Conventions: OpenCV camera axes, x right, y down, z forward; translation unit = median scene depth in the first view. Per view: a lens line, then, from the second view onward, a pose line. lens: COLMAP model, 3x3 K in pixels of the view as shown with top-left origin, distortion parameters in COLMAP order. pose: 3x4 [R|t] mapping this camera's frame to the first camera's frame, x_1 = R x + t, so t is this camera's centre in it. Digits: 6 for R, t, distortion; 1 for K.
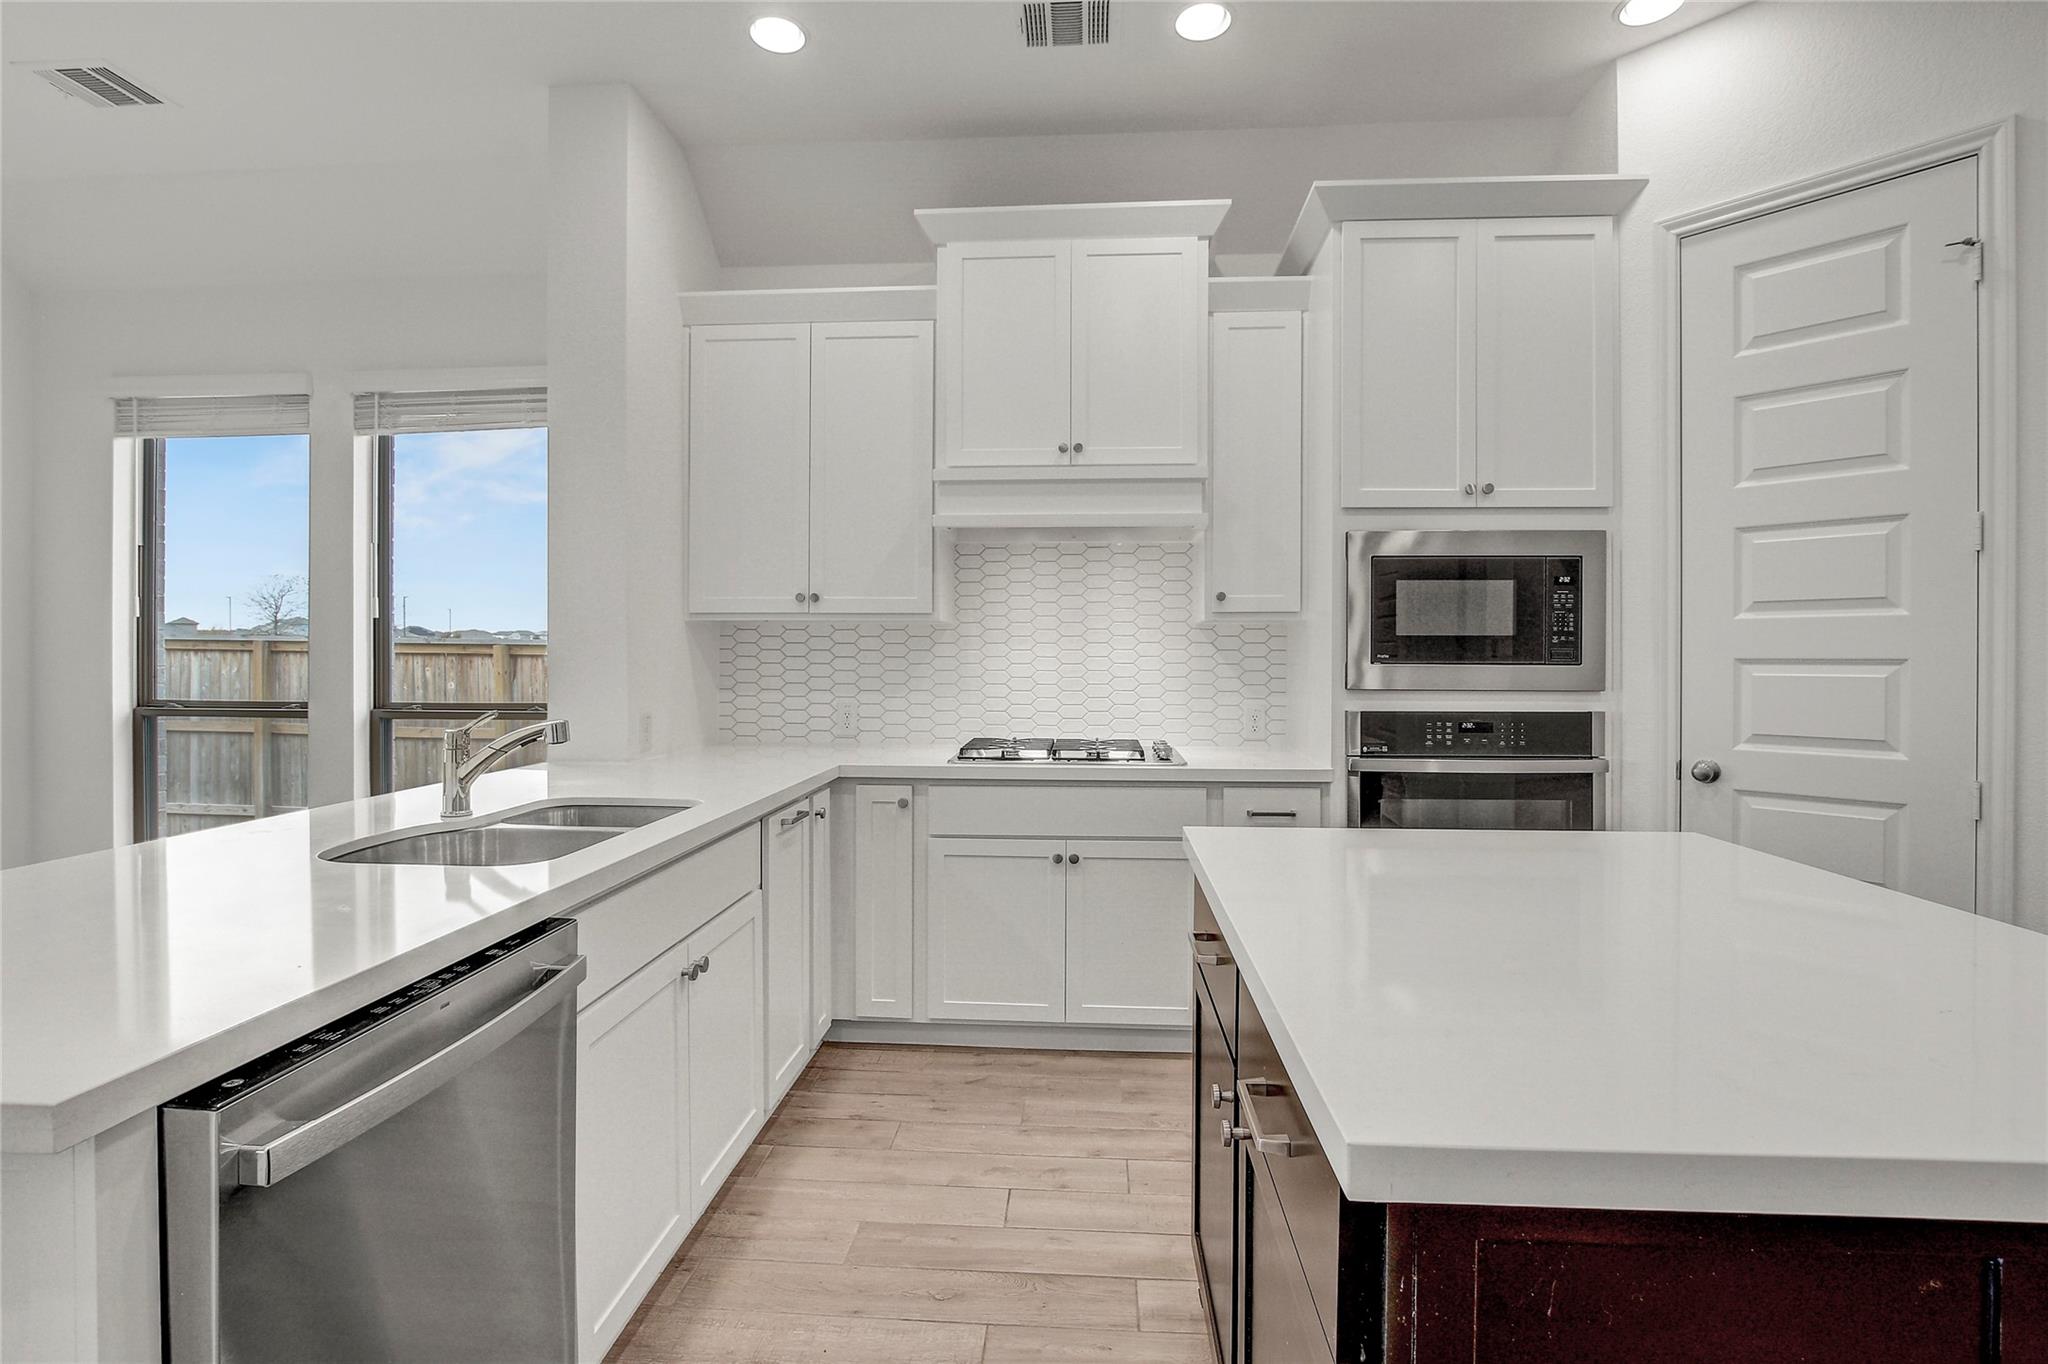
lens RADIAL K [[948.3, 0, 1026.1], [0, 948.3, 663.5], [0, 0, 1]] dist [-0.024526, 0.004044]
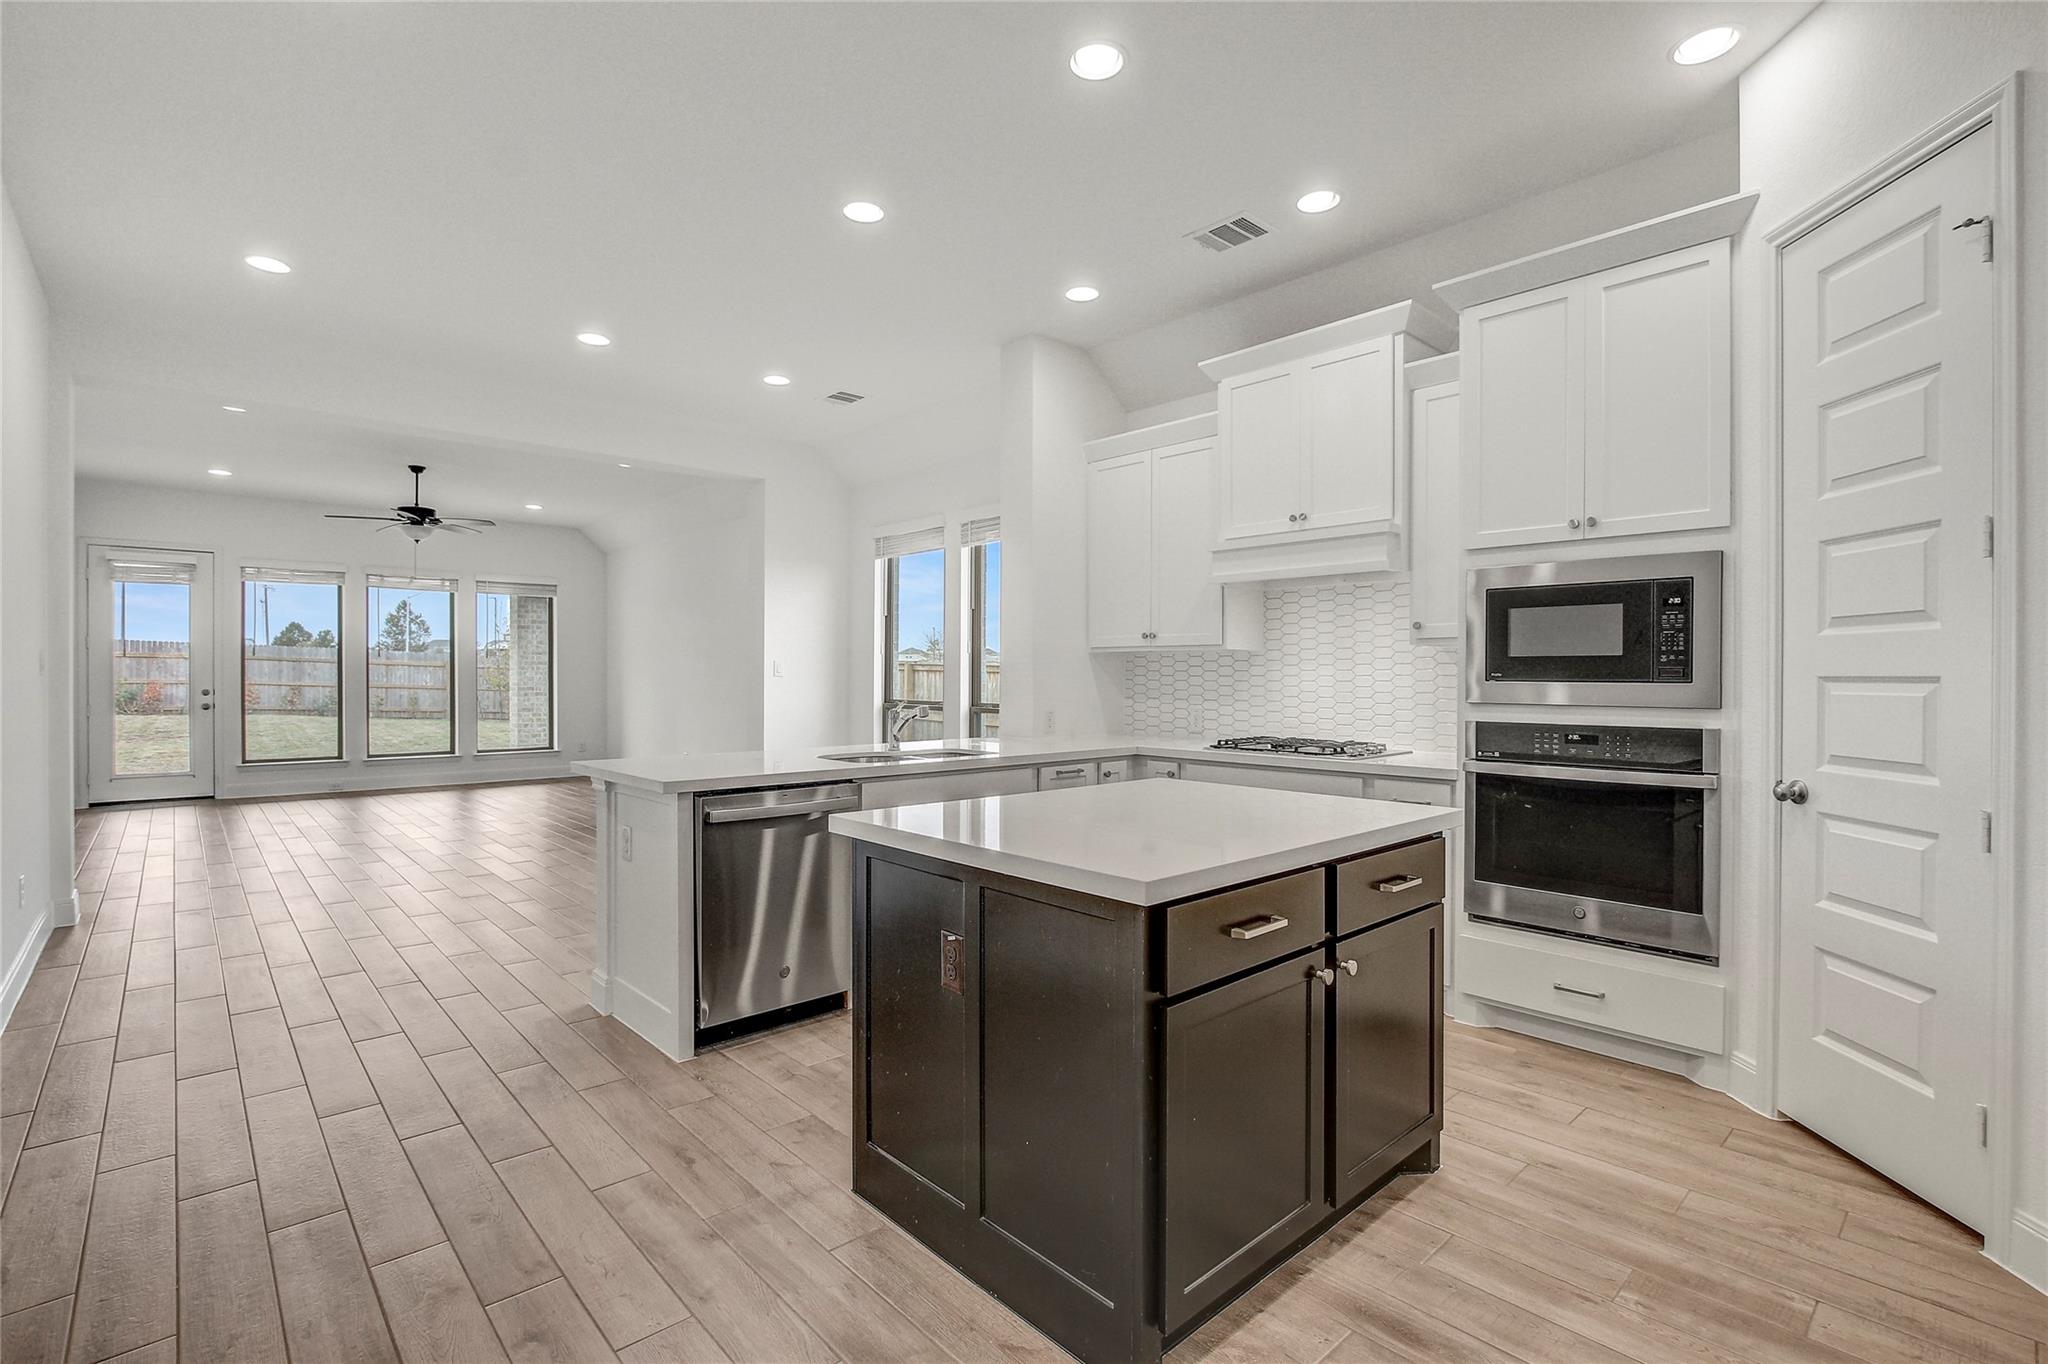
lens RADIAL K [[948.3, 0, 1025.7], [0, 948.3, 680.5], [0, 0, 1]] dist [-0.024526, 0.004044]
pose [[0.725130, 0.003009, -0.688605, 0.707207], [-0.004930, 0.999988, -0.000822, 0.003003], [0.688594, 0.003991, 0.725136, -0.225737]]
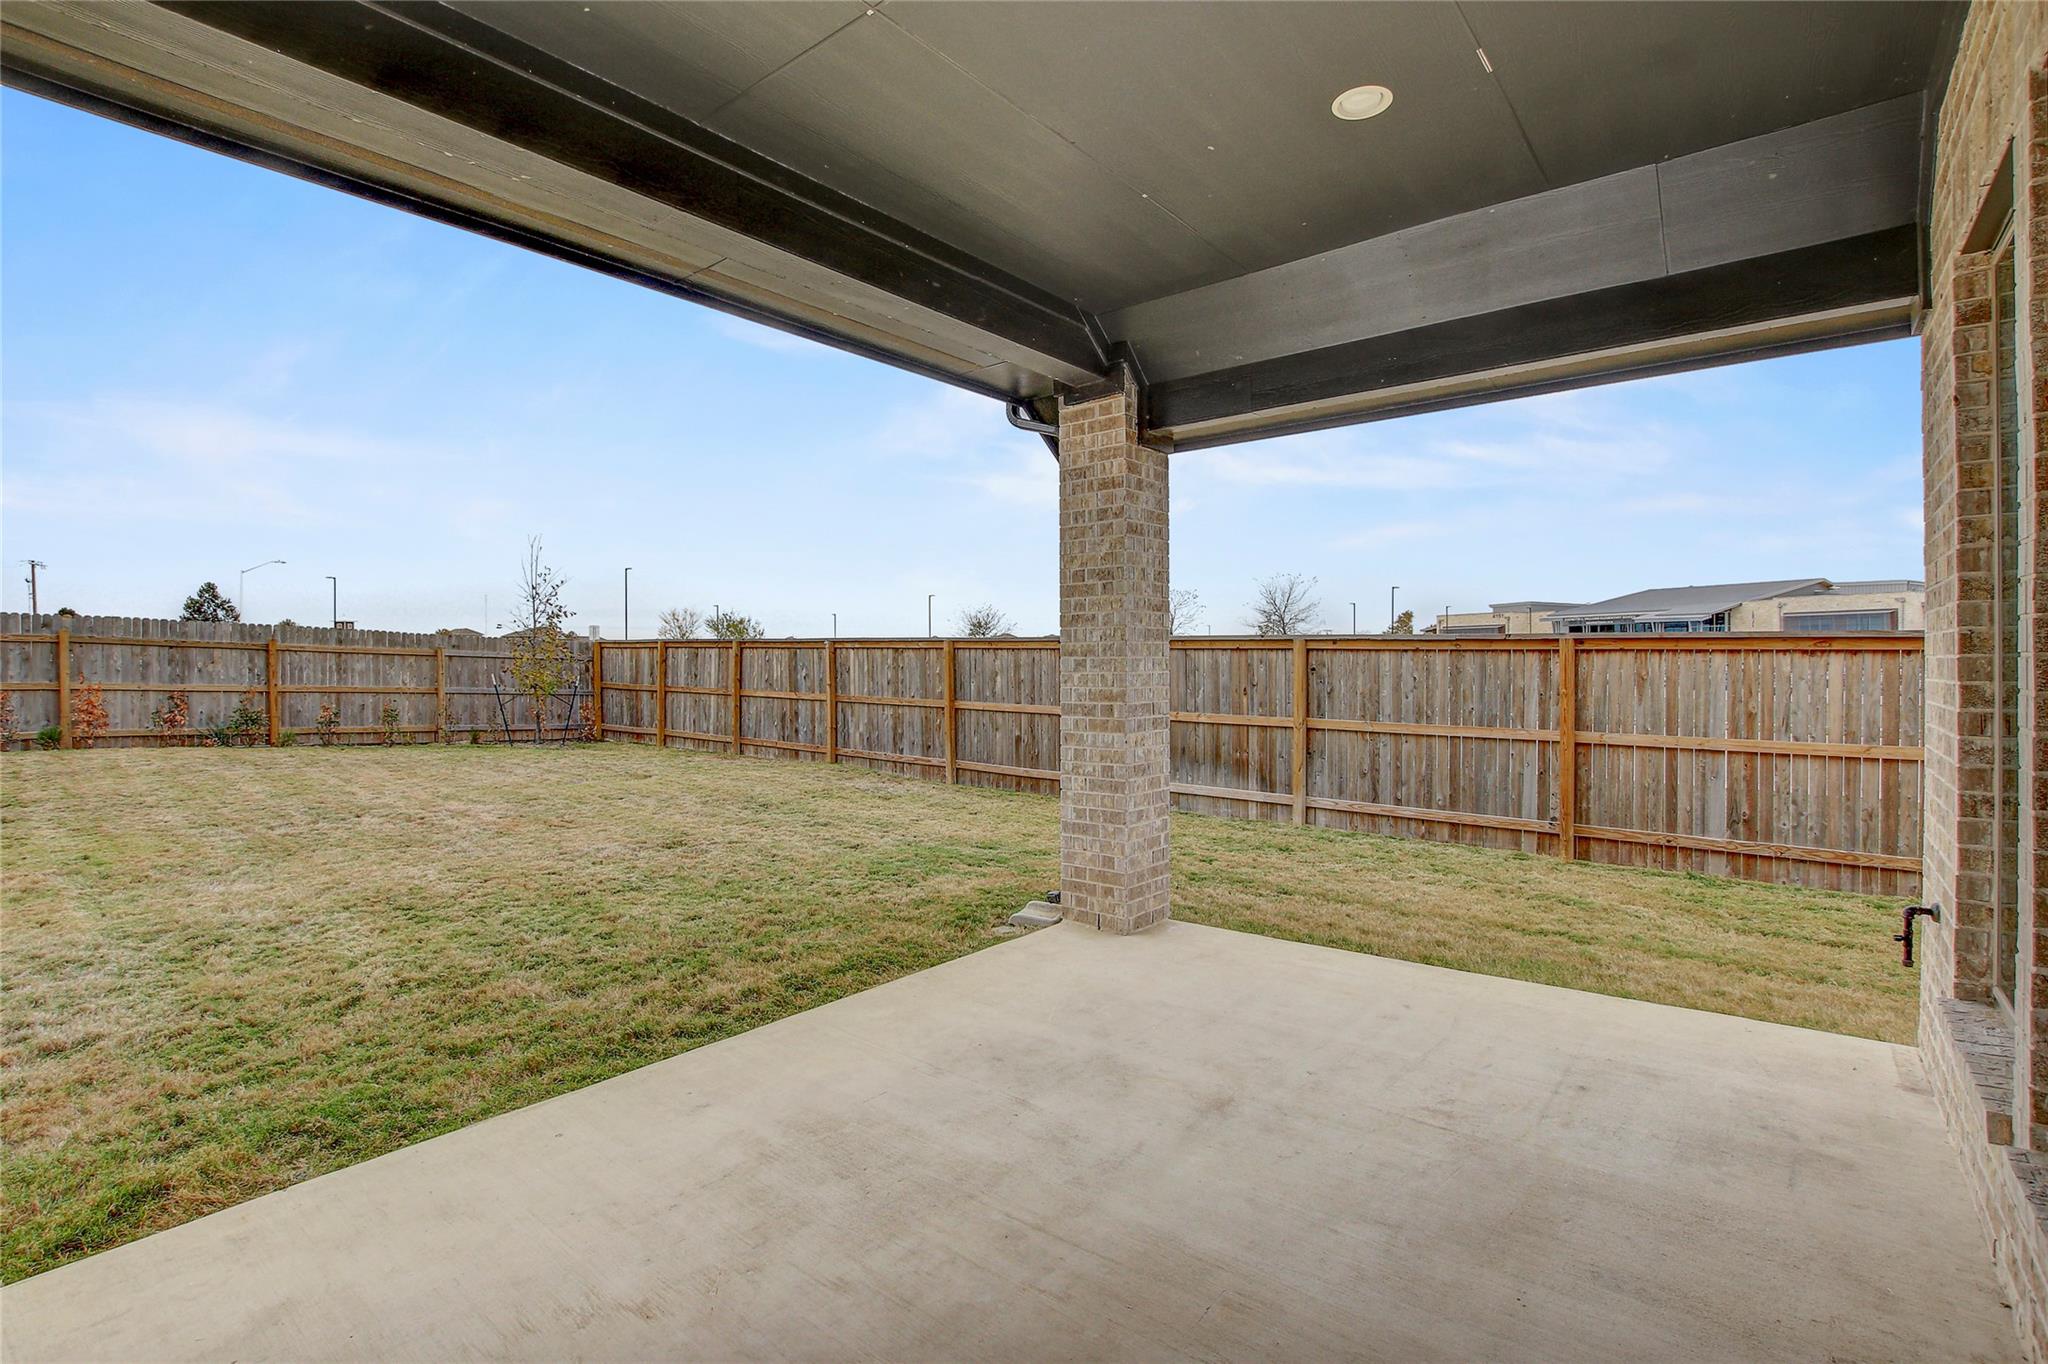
lens RADIAL K [[948.3, 0, 956.5], [0, 948.3, 654.1], [0, 0, 1]] dist [-0.024526, 0.004044]
pose [[0.796075, -0.013656, -0.605045, -3.464651], [0.005067, 0.999861, -0.015900, -0.015436], [0.605177, 0.009592, 0.796033, -0.012761]]
